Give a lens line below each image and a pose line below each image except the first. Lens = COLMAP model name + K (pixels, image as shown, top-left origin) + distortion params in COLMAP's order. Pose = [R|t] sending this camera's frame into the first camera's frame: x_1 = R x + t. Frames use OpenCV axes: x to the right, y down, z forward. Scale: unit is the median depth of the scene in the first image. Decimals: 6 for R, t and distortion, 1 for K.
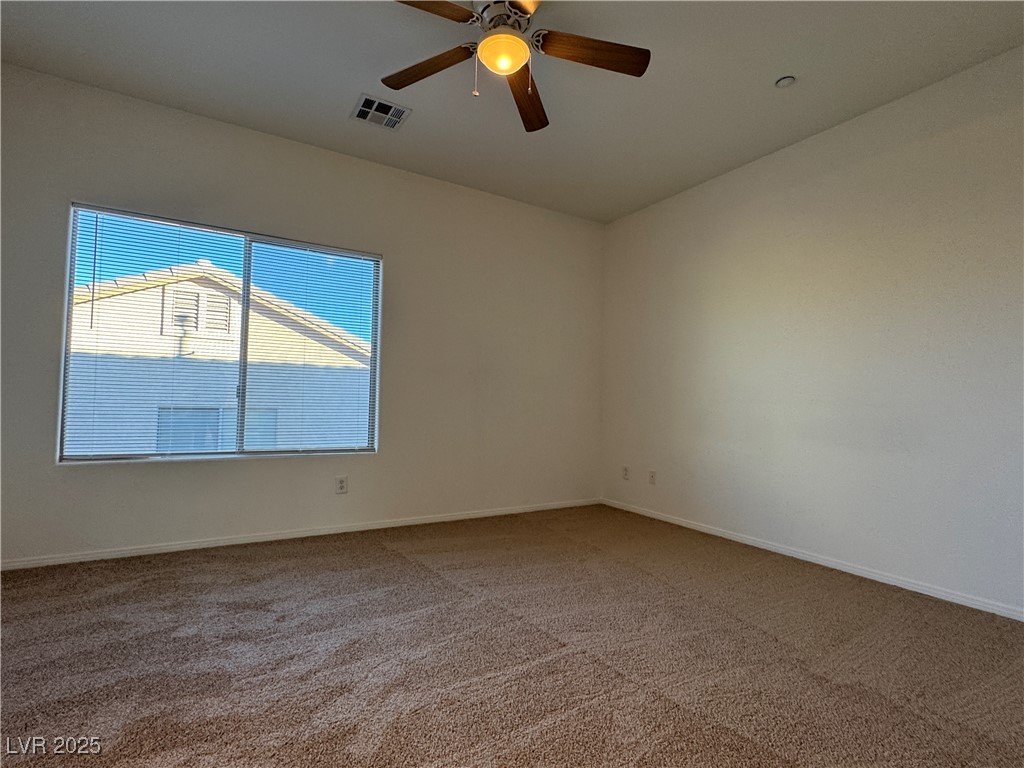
lens RADIAL K [[493.5, 0, 517.8], [0, 493.5, 383.9], [0, 0, 1]] dist [-0.002484, 0.000092]
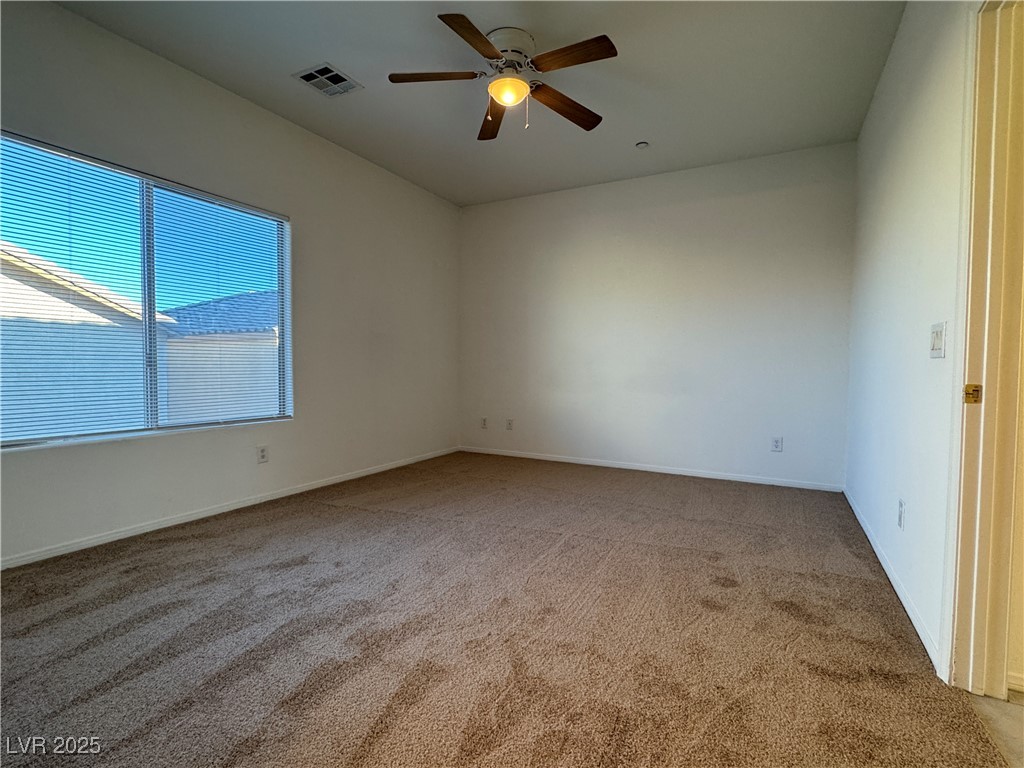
lens RADIAL K [[494.5, 0, 512.2], [0, 494.5, 386.2], [0, 0, 1]] dist [-0.001374, -0.000633]
pose [[0.860206, -0.036347, 0.508650, -0.528727], [-0.009467, 0.996147, 0.087192, -0.024769], [-0.509859, -0.079819, 0.856547, -0.105474]]
